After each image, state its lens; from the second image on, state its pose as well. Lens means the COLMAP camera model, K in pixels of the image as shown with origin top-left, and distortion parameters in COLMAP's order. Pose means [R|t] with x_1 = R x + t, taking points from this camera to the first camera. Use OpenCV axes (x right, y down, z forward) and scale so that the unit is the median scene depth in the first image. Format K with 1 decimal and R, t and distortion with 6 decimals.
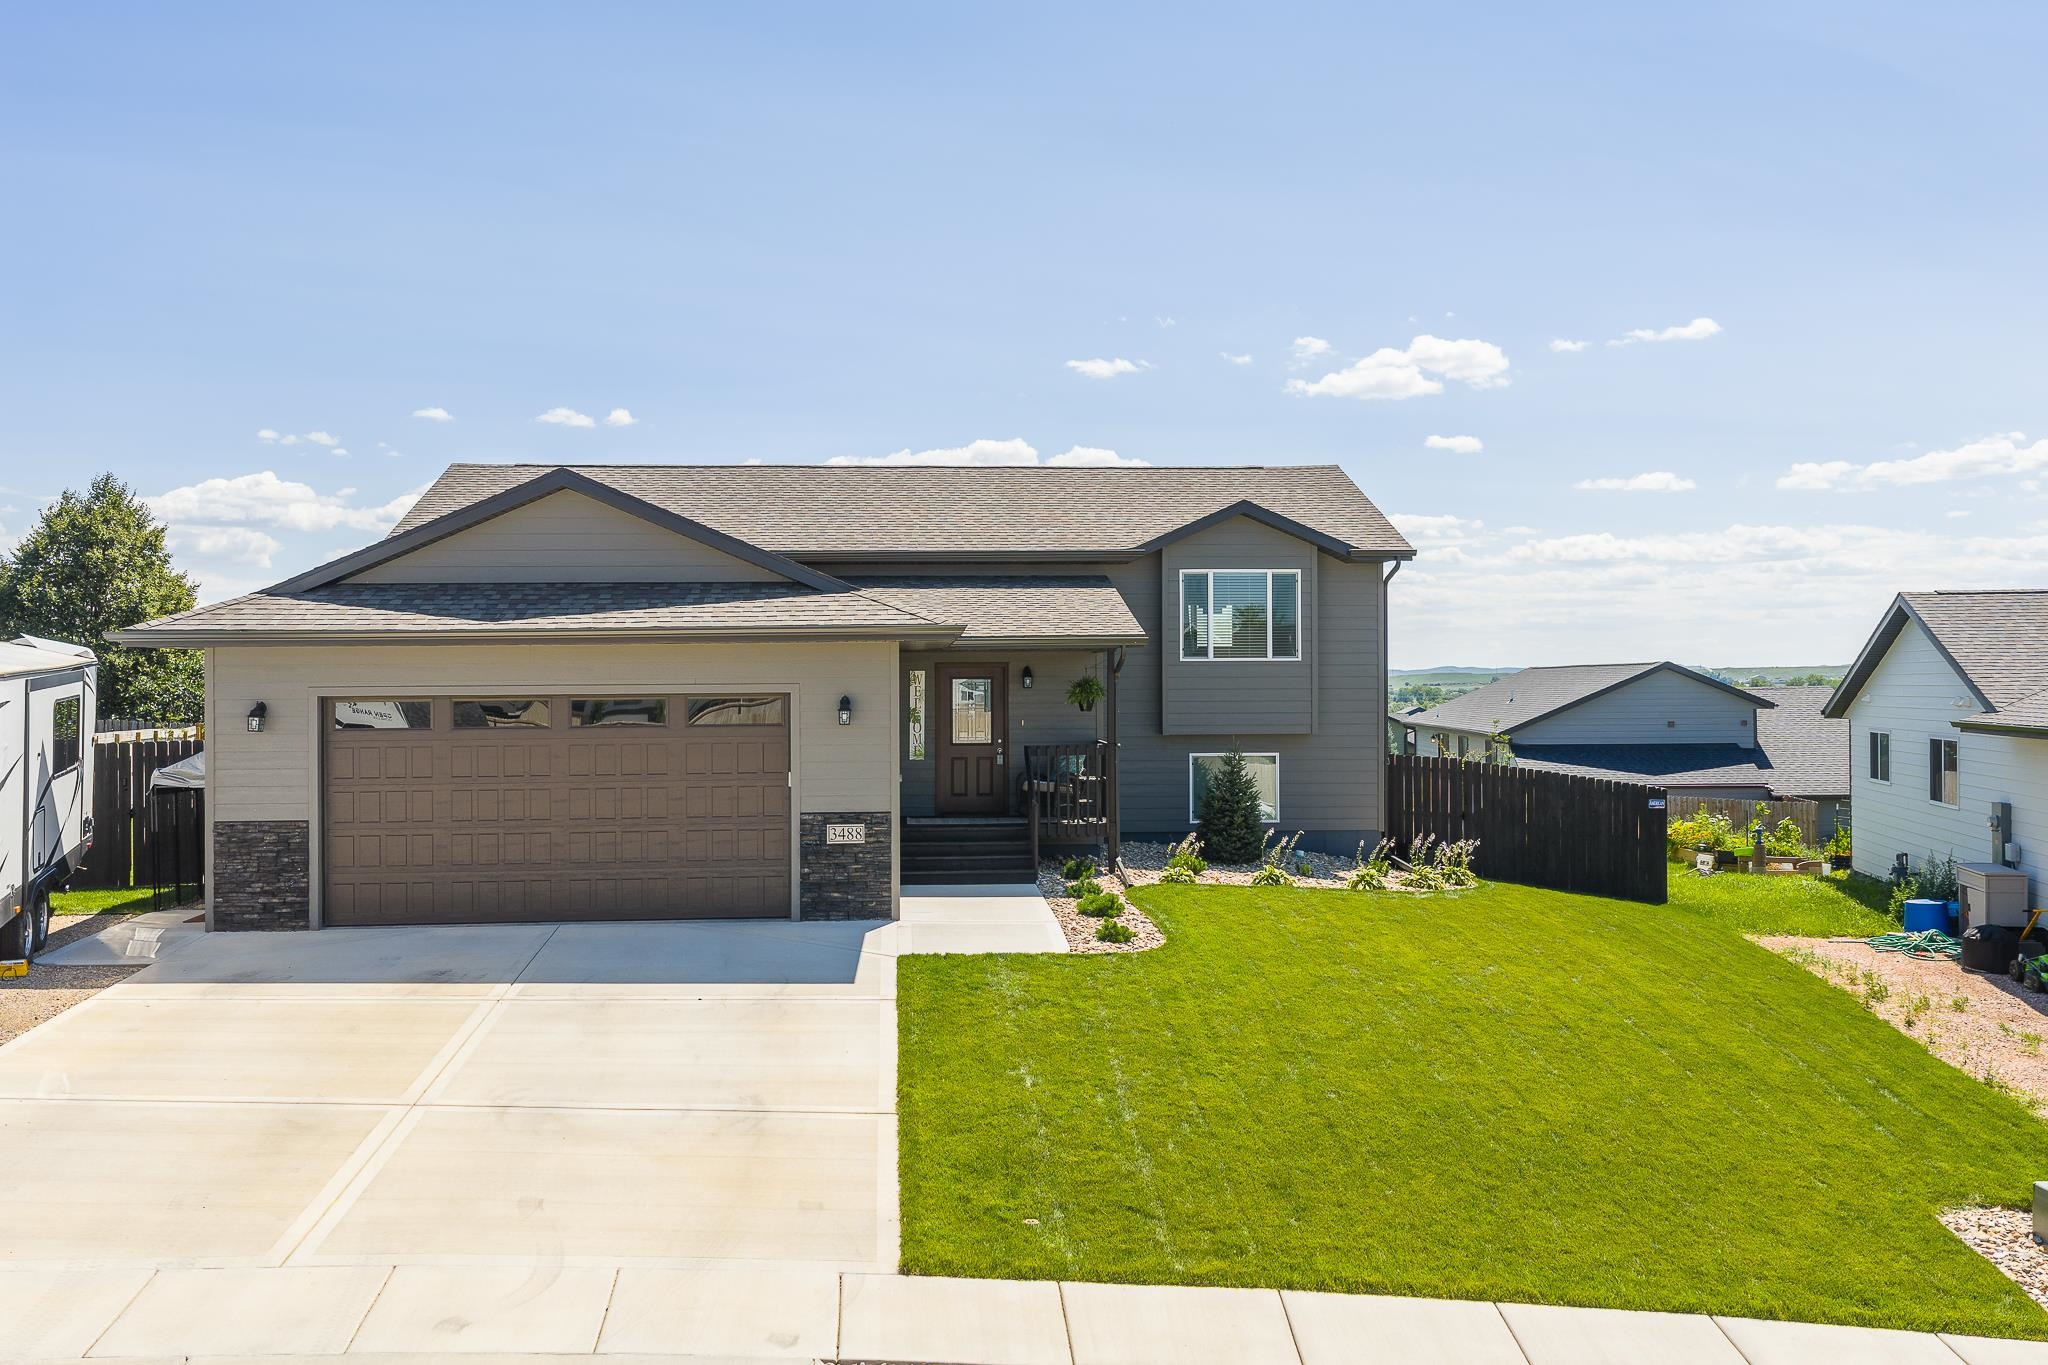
lens RADIAL K [[1720.6, 0, 1030.8], [0, 1720.6, 682.8], [0, 0, 1]] dist [0.011484, -0.006479]
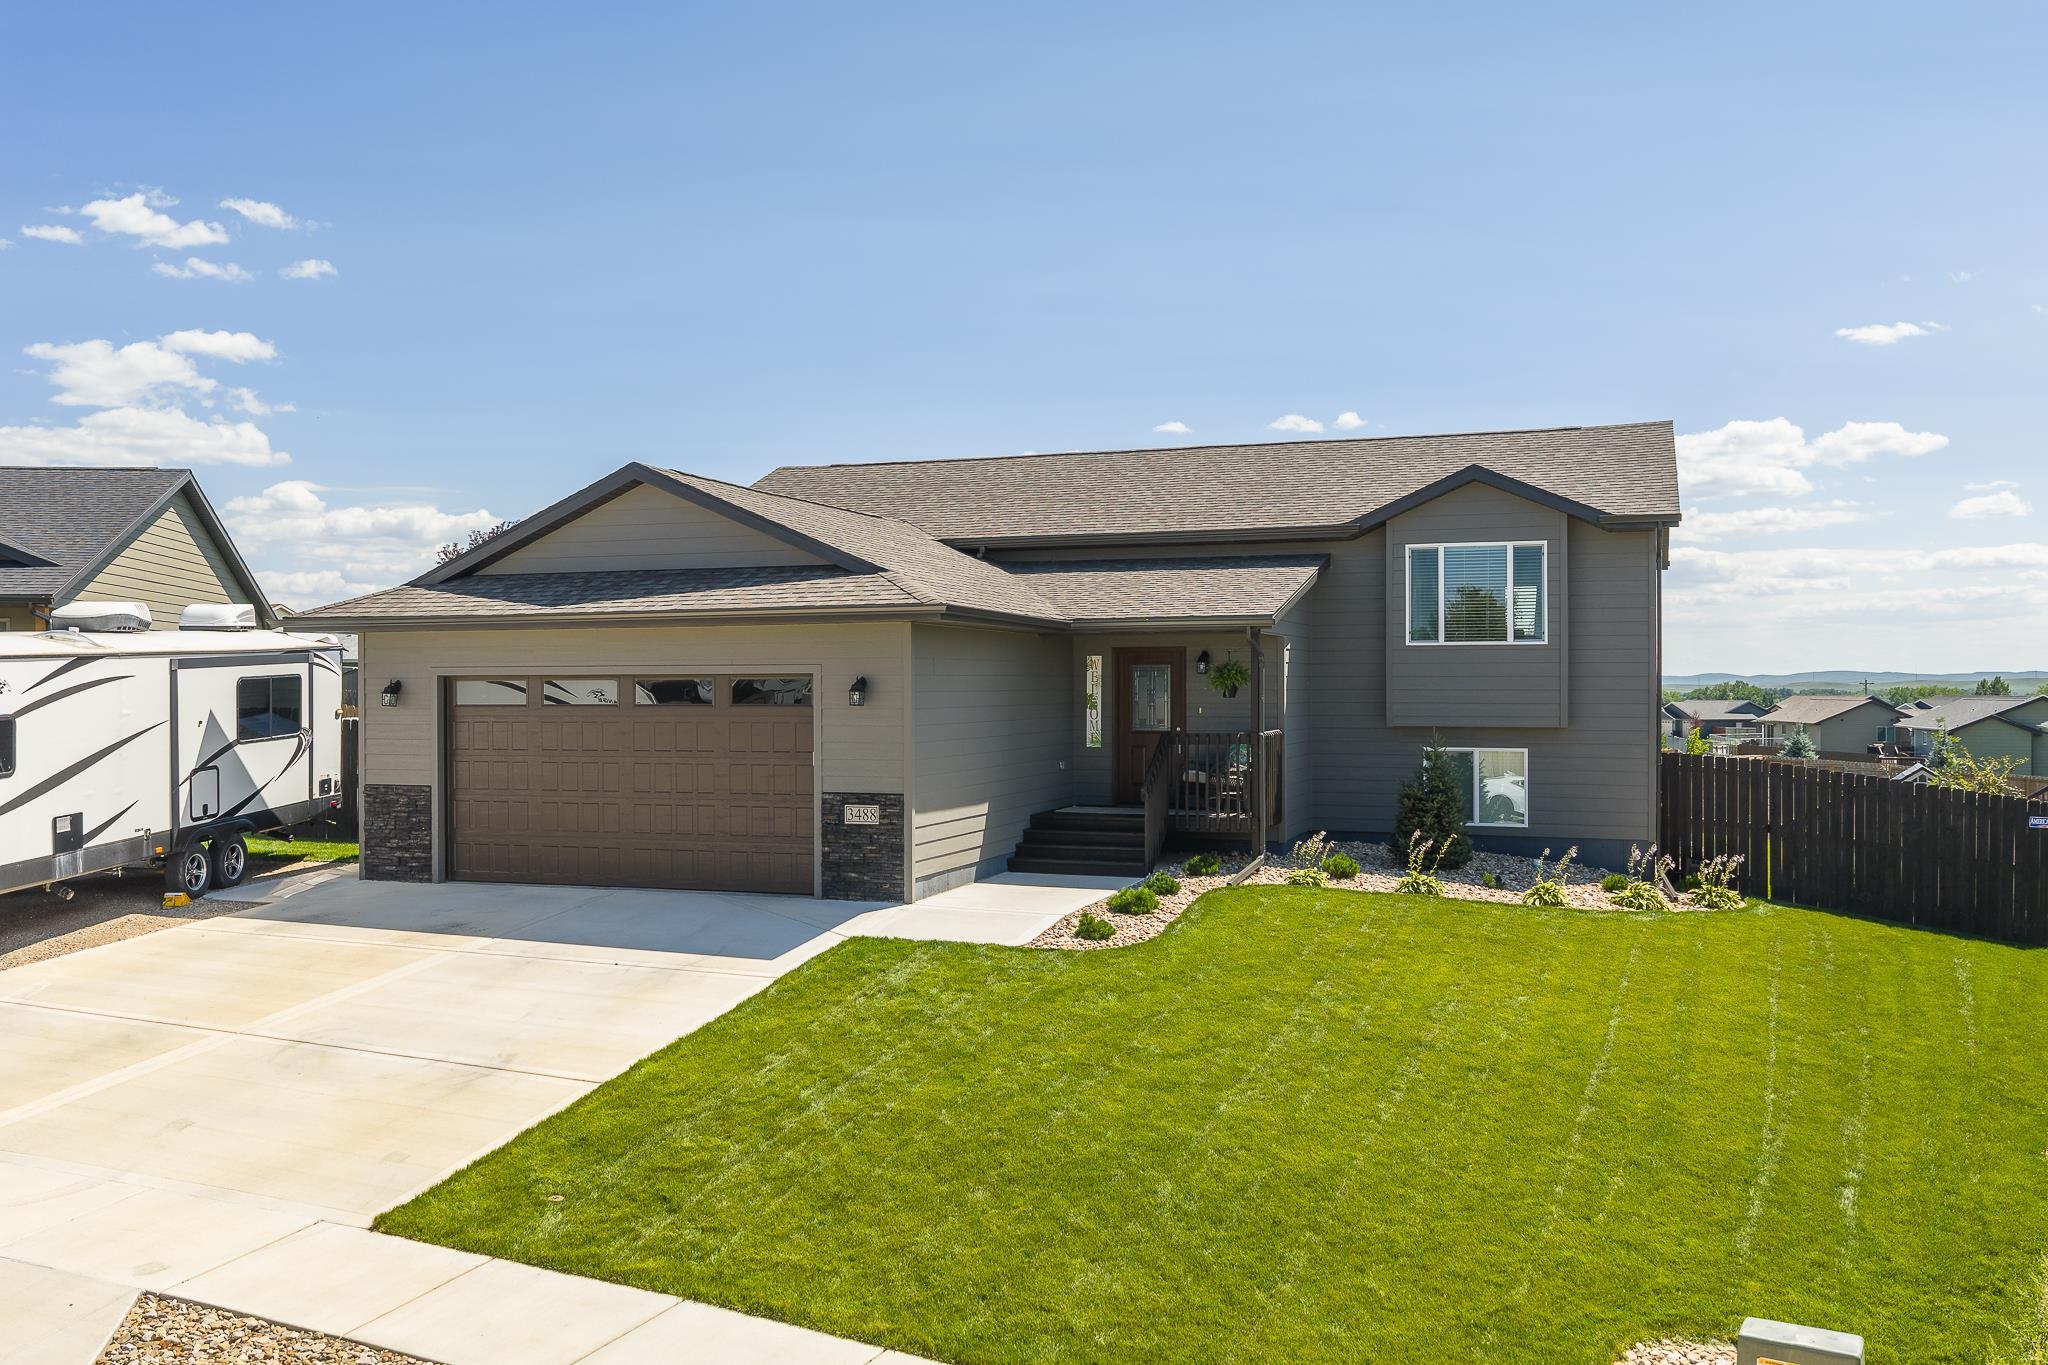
lens RADIAL K [[1720.6, 0, 1030.8], [0, 1720.6, 682.8], [0, 0, 1]] dist [0.011484, -0.006479]
pose [[0.915963, 0.004388, -0.401238, 0.382114], [-0.003749, 0.999990, 0.002379, 0.008276], [0.401245, -0.000674, 0.915971, 0.121149]]
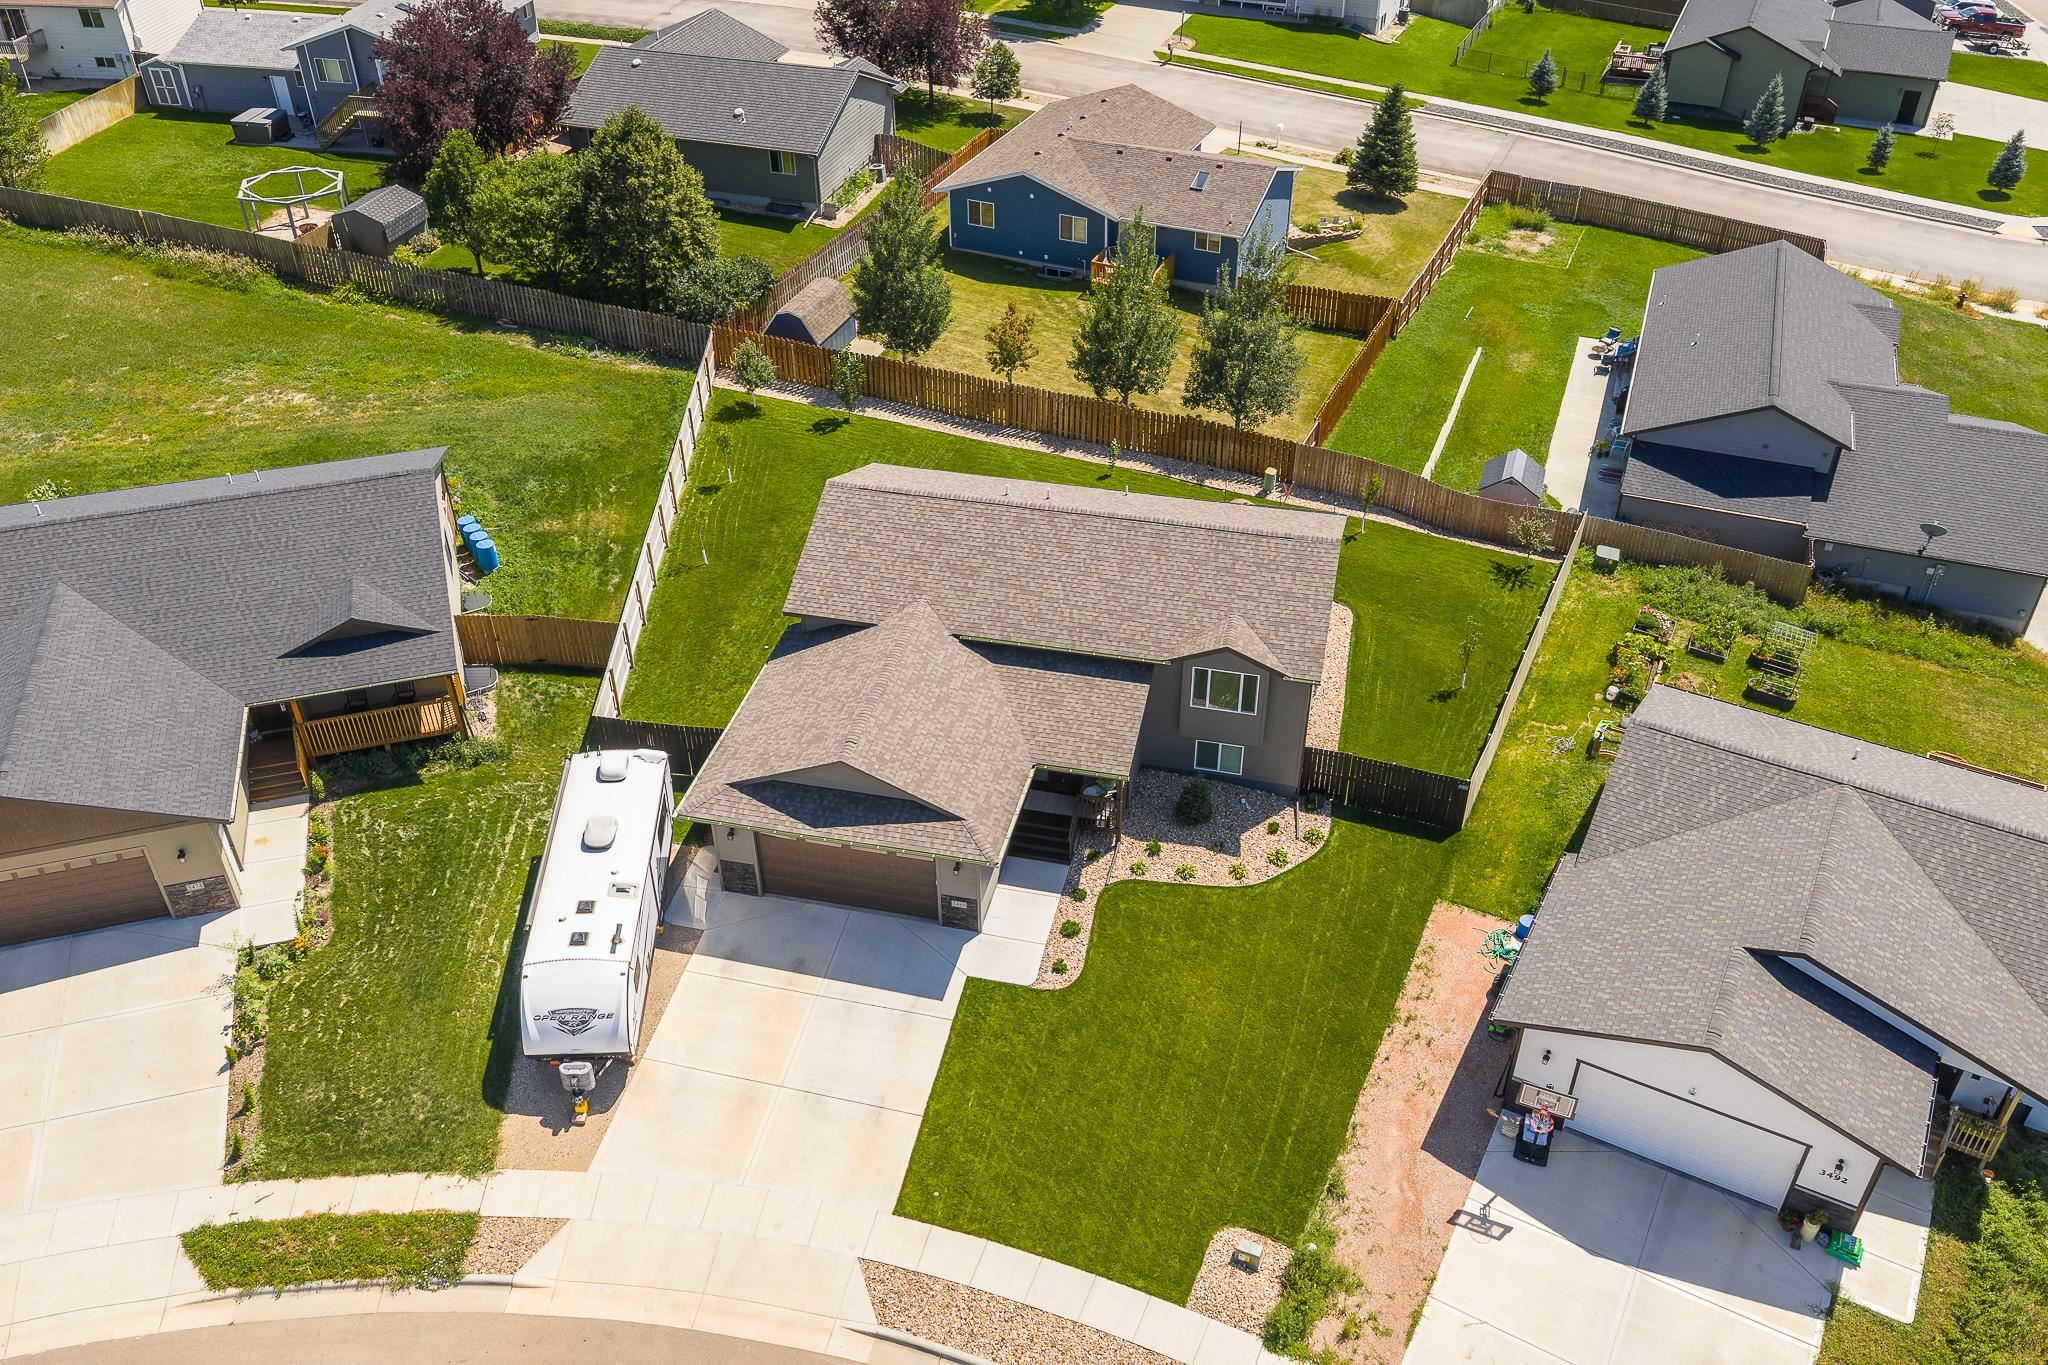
lens RADIAL K [[1720.6, 0, 1030.8], [0, 1720.6, 682.8], [0, 0, 1]] dist [0.011484, -0.006479]
pose [[0.956606, 0.177781, -0.230866, 0.489461], [-0.013357, 0.818229, 0.574737, -1.550171], [0.291079, -0.546713, 0.785097, -0.696070]]
